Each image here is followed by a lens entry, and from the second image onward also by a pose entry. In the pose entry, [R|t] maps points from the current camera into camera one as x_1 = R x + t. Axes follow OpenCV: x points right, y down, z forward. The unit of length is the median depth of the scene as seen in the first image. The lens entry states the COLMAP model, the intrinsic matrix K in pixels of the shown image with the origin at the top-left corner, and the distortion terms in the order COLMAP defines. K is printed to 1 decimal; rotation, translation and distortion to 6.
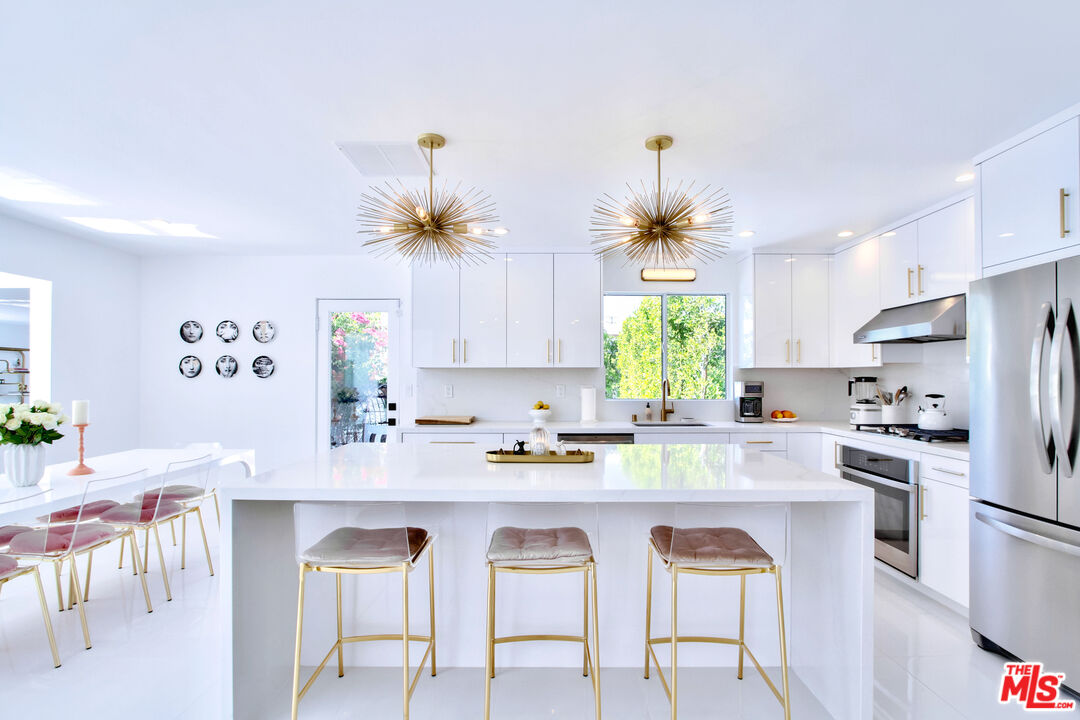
lens RADIAL K [[509.3, 0, 548.1], [0, 509.3, 370.8], [0, 0, 1]] dist [-0.000067, -0.000357]
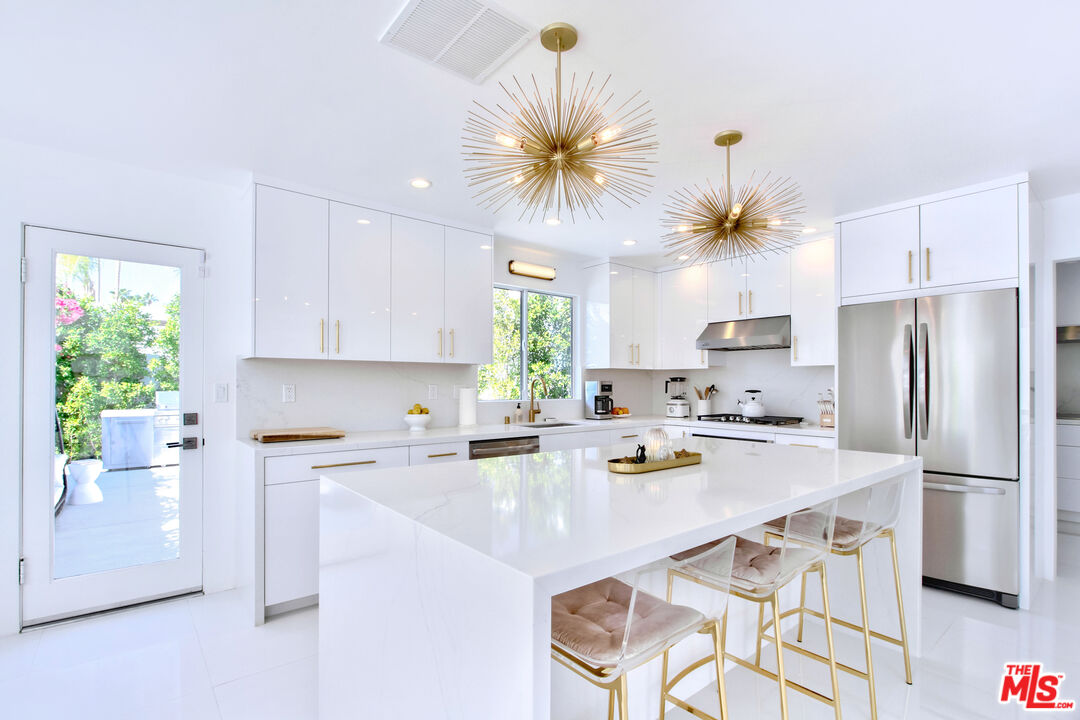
lens RADIAL K [[509.3, 0, 555.6], [0, 509.3, 379.3], [0, 0, 1]] dist [-0.000067, -0.000357]
pose [[0.775481, 0.006133, 0.631341, -0.371860], [-0.010063, 0.999946, 0.002646, 0.015951], [-0.631291, -0.008405, 0.775501, 0.239139]]
